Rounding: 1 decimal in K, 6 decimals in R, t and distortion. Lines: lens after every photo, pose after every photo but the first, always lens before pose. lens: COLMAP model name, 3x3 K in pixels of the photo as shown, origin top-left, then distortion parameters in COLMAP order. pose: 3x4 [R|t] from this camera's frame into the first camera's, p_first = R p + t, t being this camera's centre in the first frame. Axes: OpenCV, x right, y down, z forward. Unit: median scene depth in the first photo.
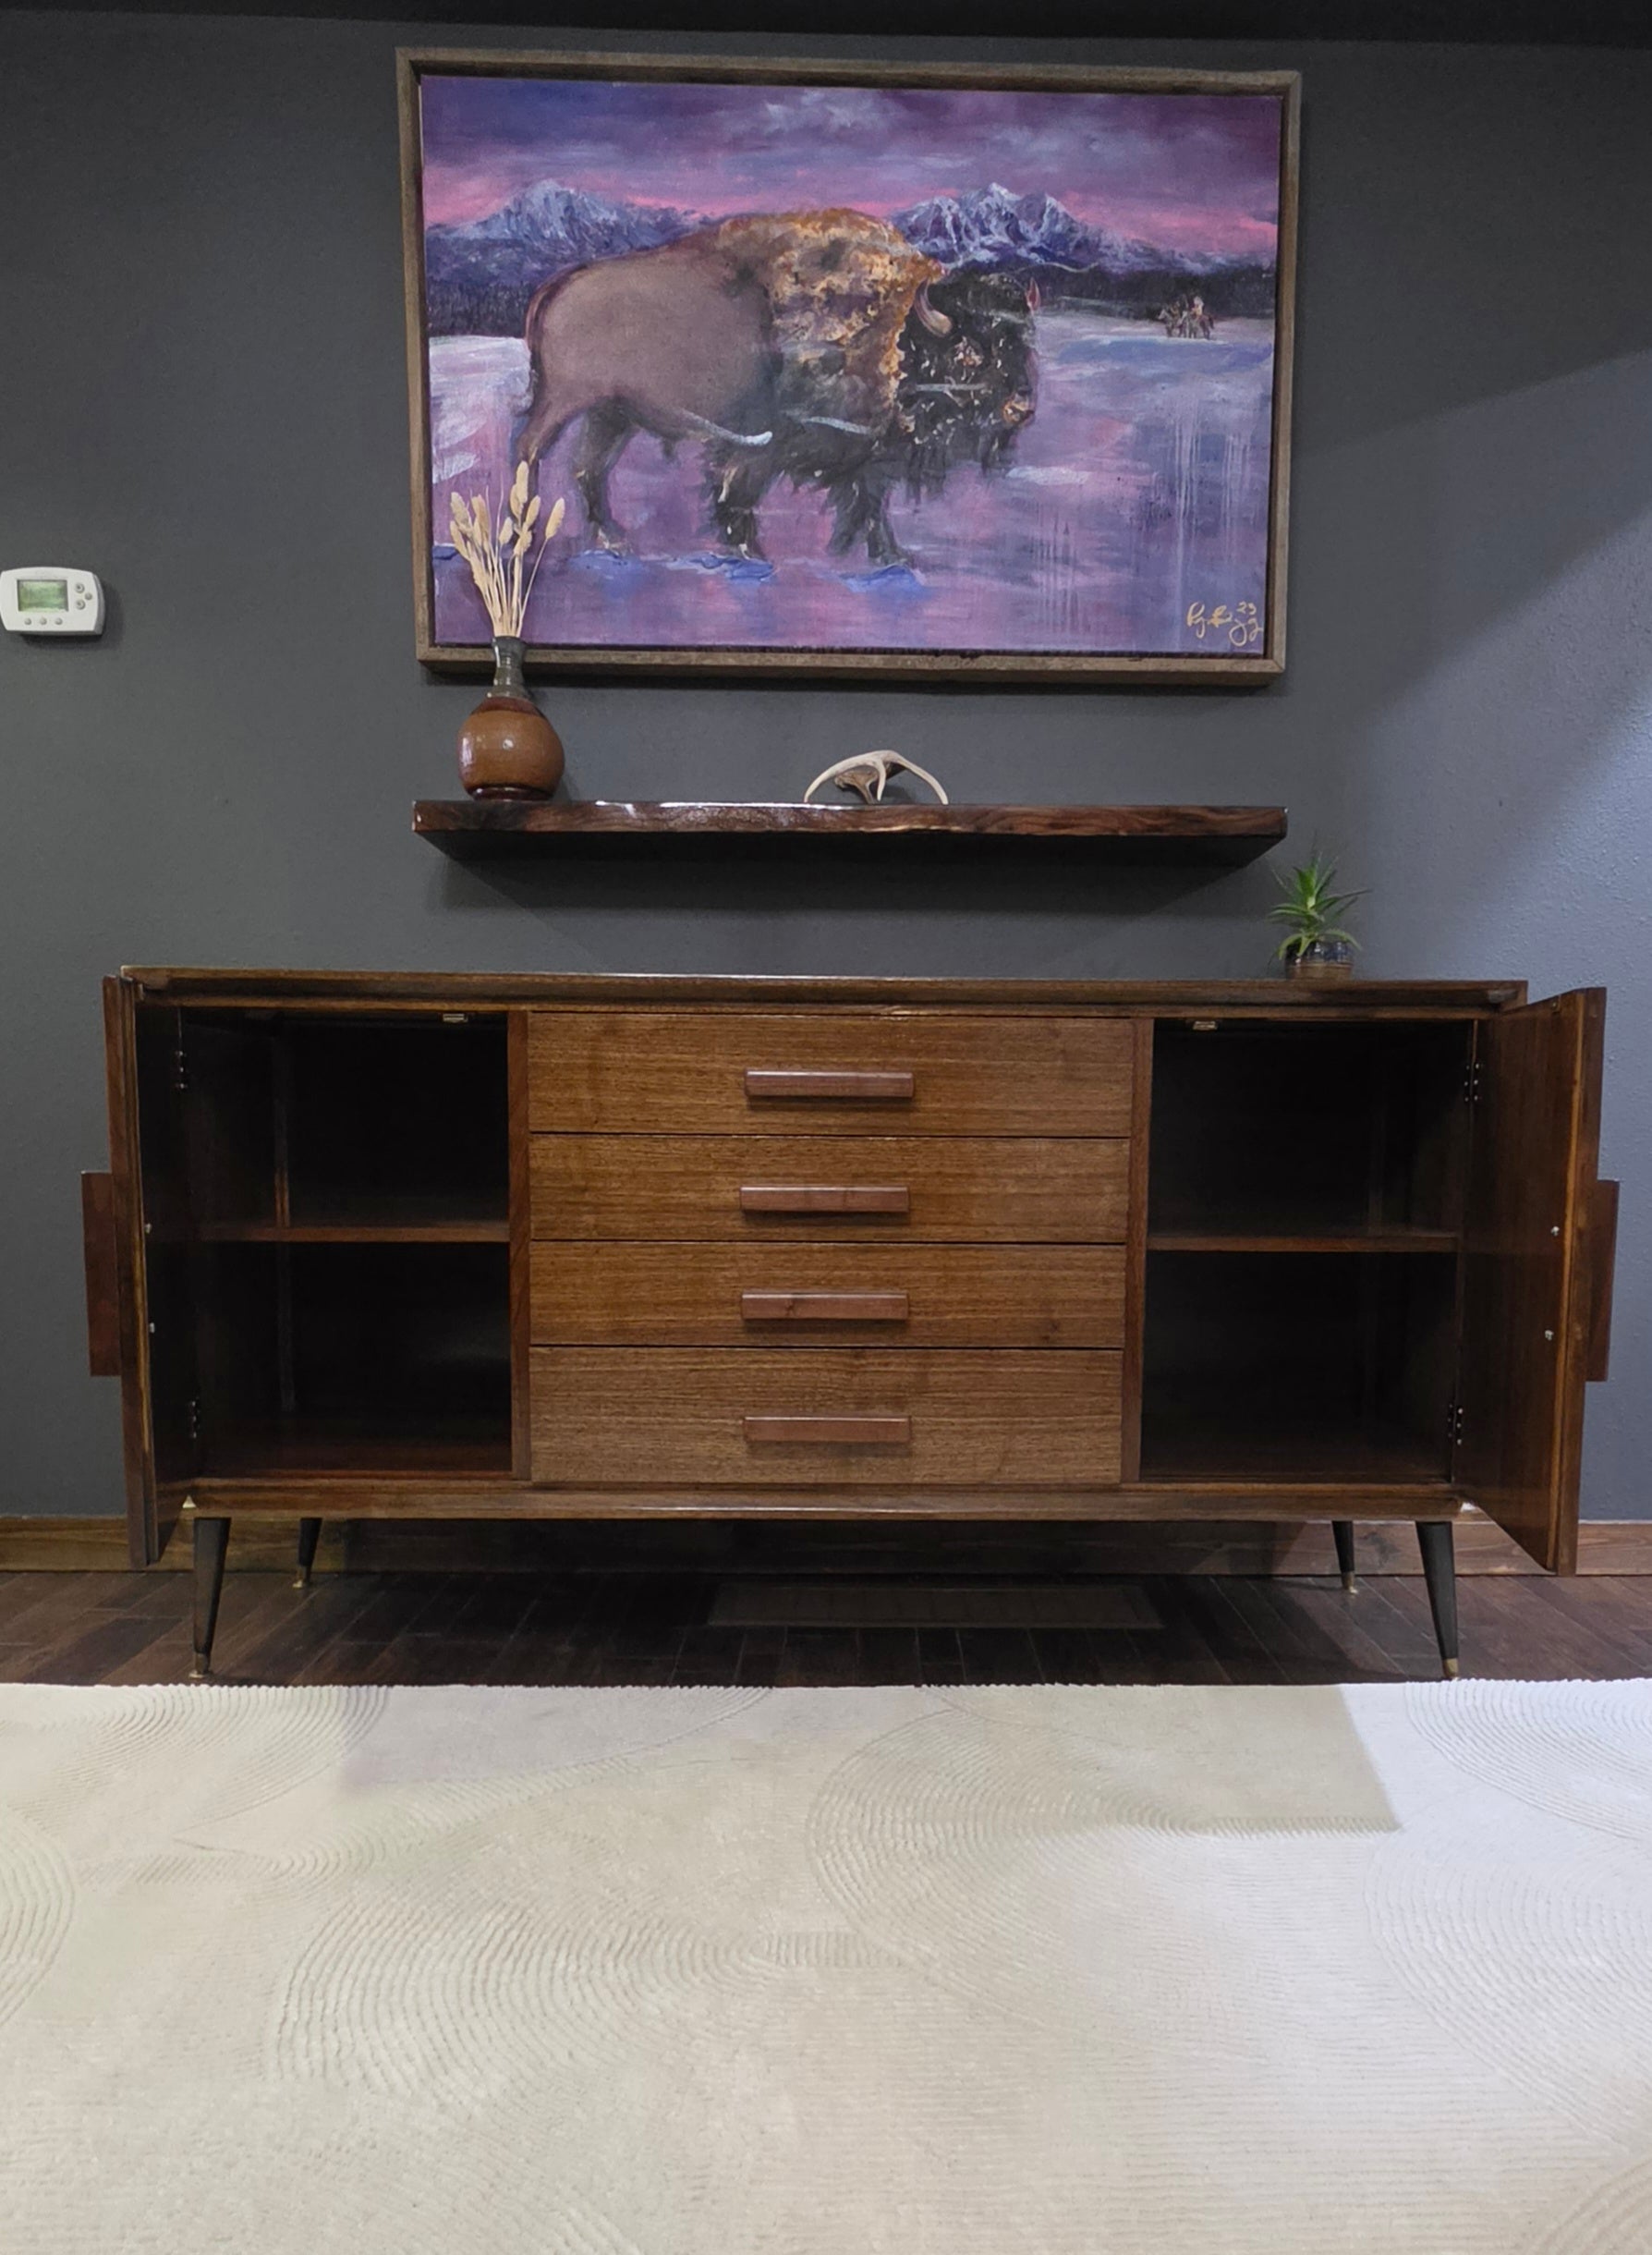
lens RADIAL K [[1459.2, 0, 867.4], [0, 1459.2, 1278.5], [0, 0, 1]] dist [0.001347, 0.000030]
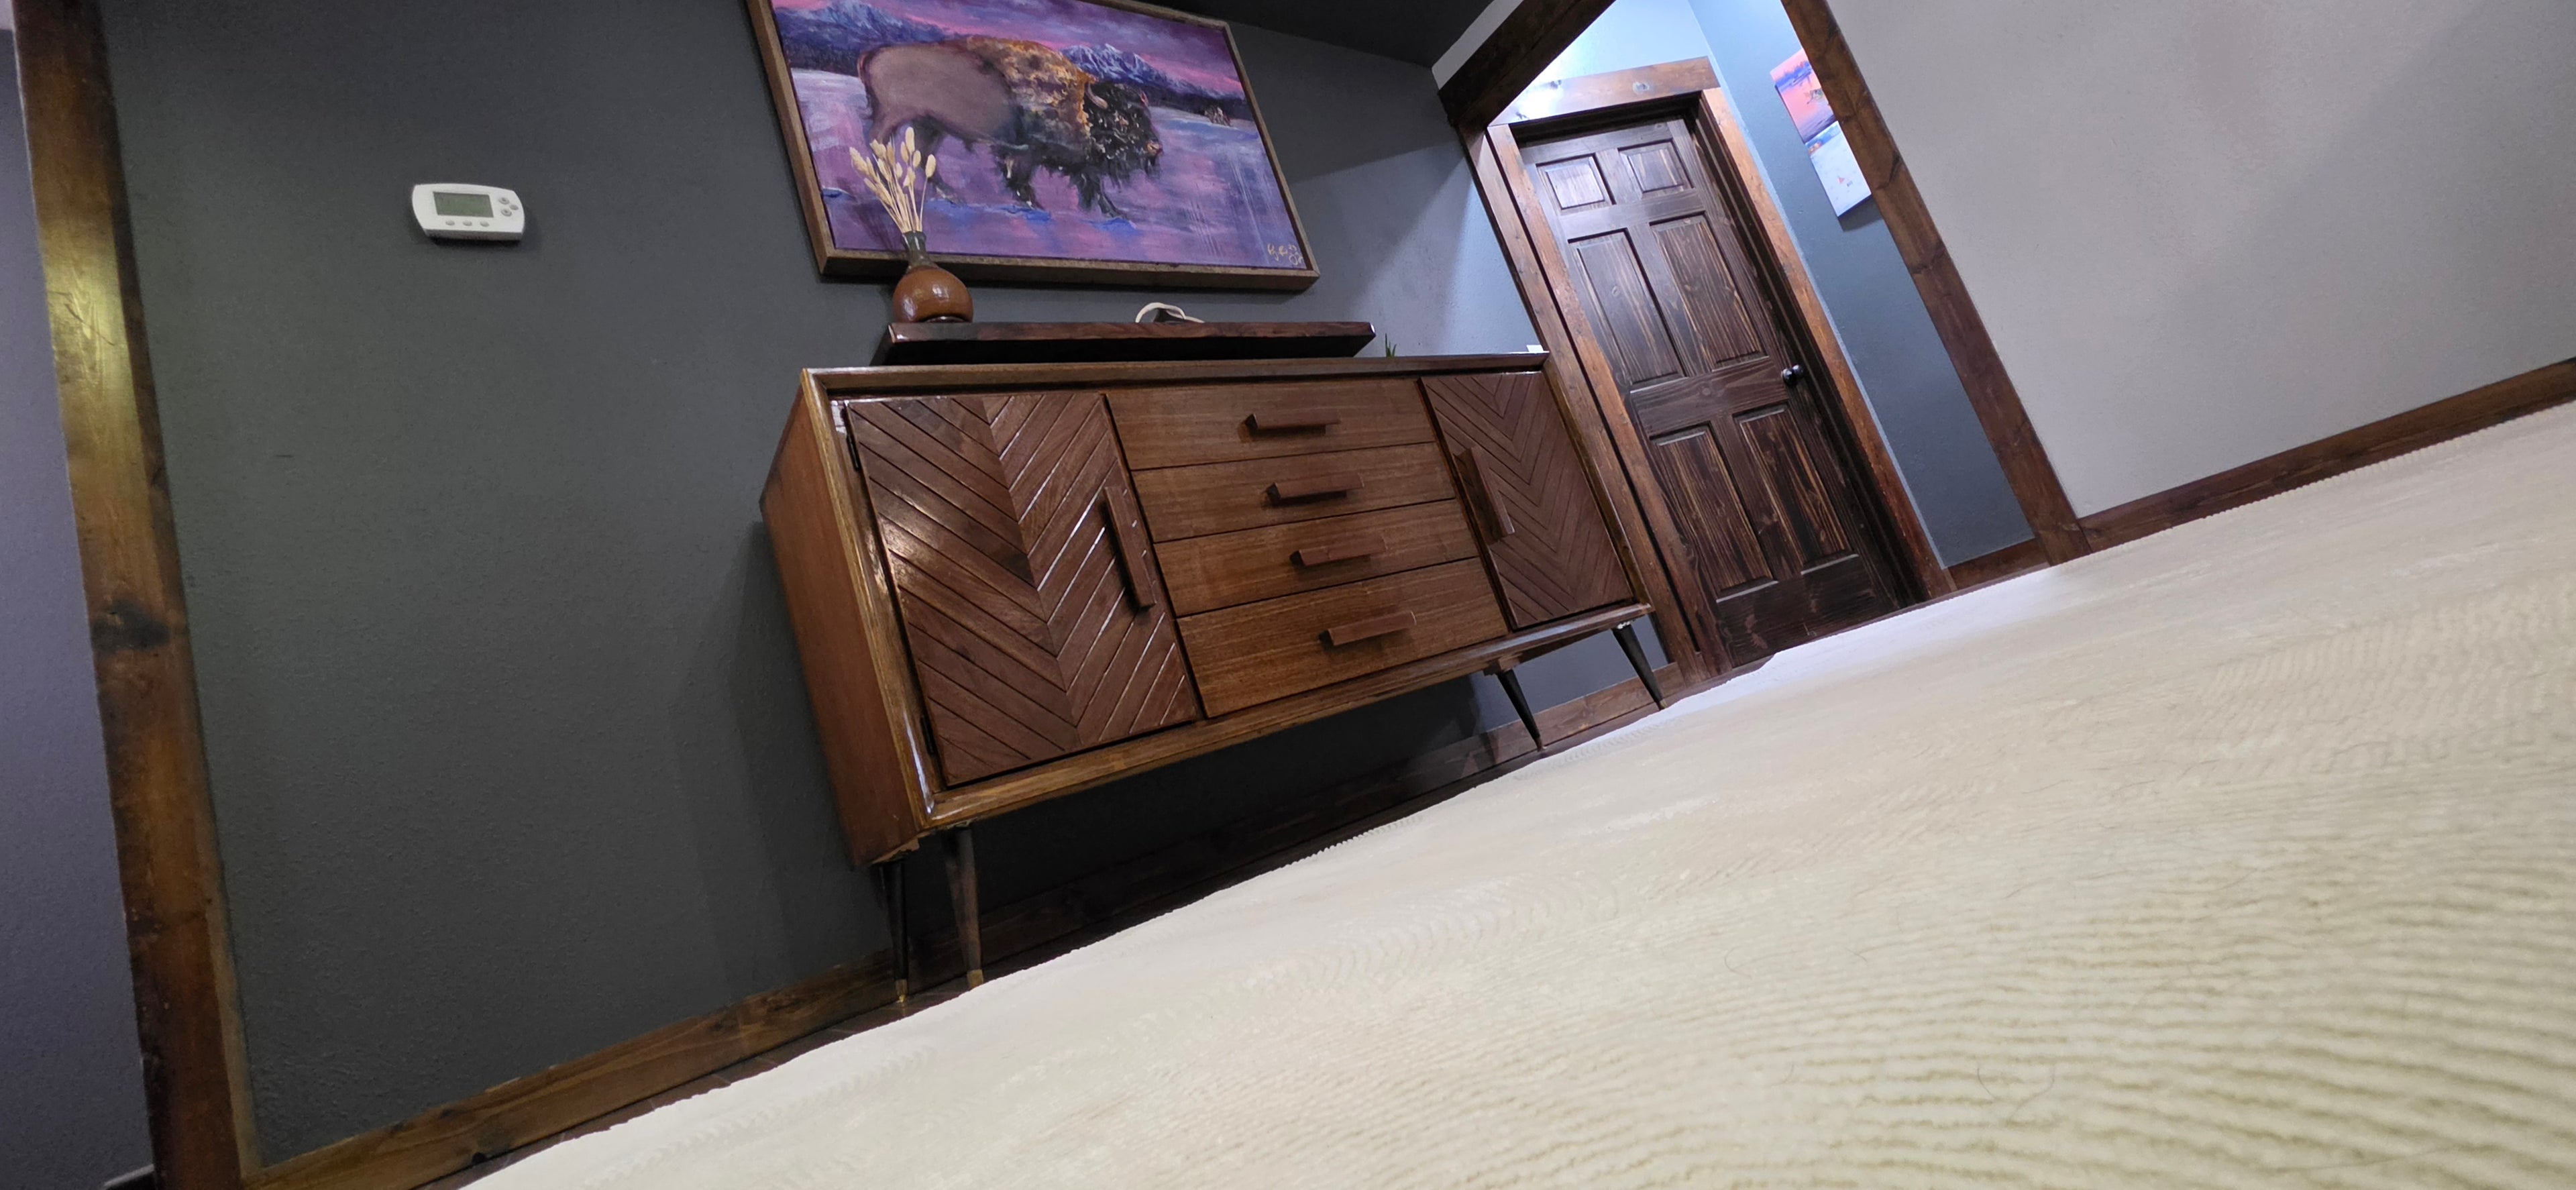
lens RADIAL K [[1028.2, 0, 1293.8], [0, 1028.2, 587.2], [0, 0, 1]] dist [0.000506, -0.001081]
pose [[0.784044, -0.166401, 0.597985, -0.595104], [0.376439, 0.893475, -0.244939, 0.245999], [-0.493527, 0.417148, 0.763164, 0.191648]]
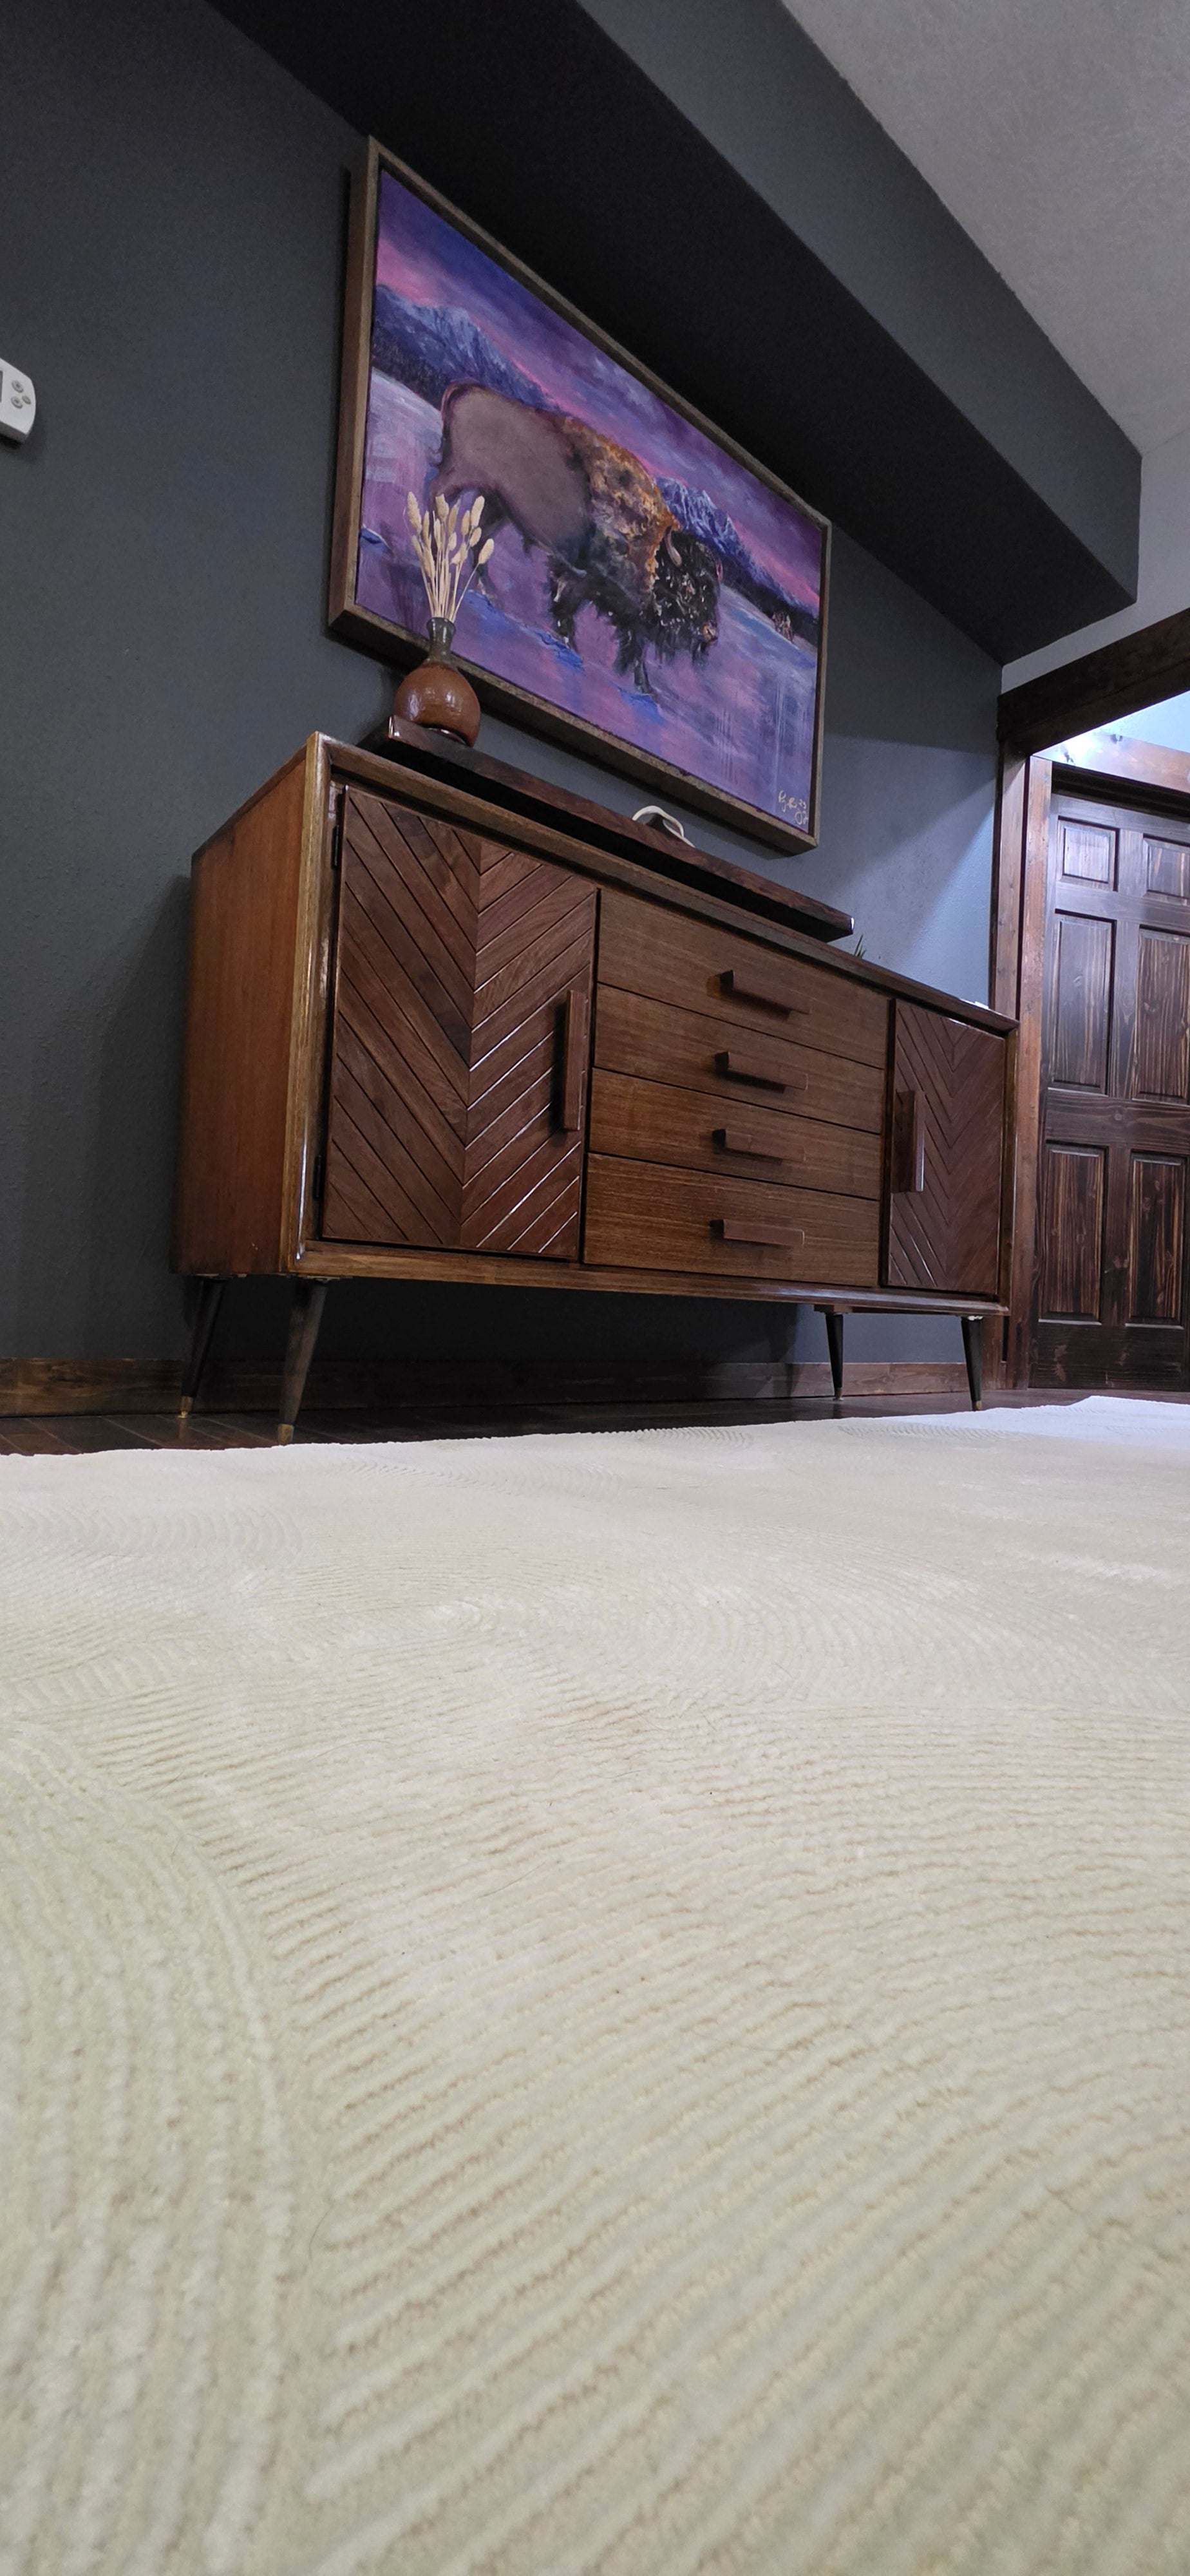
lens RADIAL K [[1028.1, 0, 602.5], [0, 1028.1, 1296.8], [0, 0, 1]] dist [0.000506, -0.001081]
pose [[0.783736, 0.036754, 0.620006, -0.645609], [0.025016, 0.995570, -0.090639, 0.211646], [-0.620590, 0.086547, 0.779344, 0.273583]]
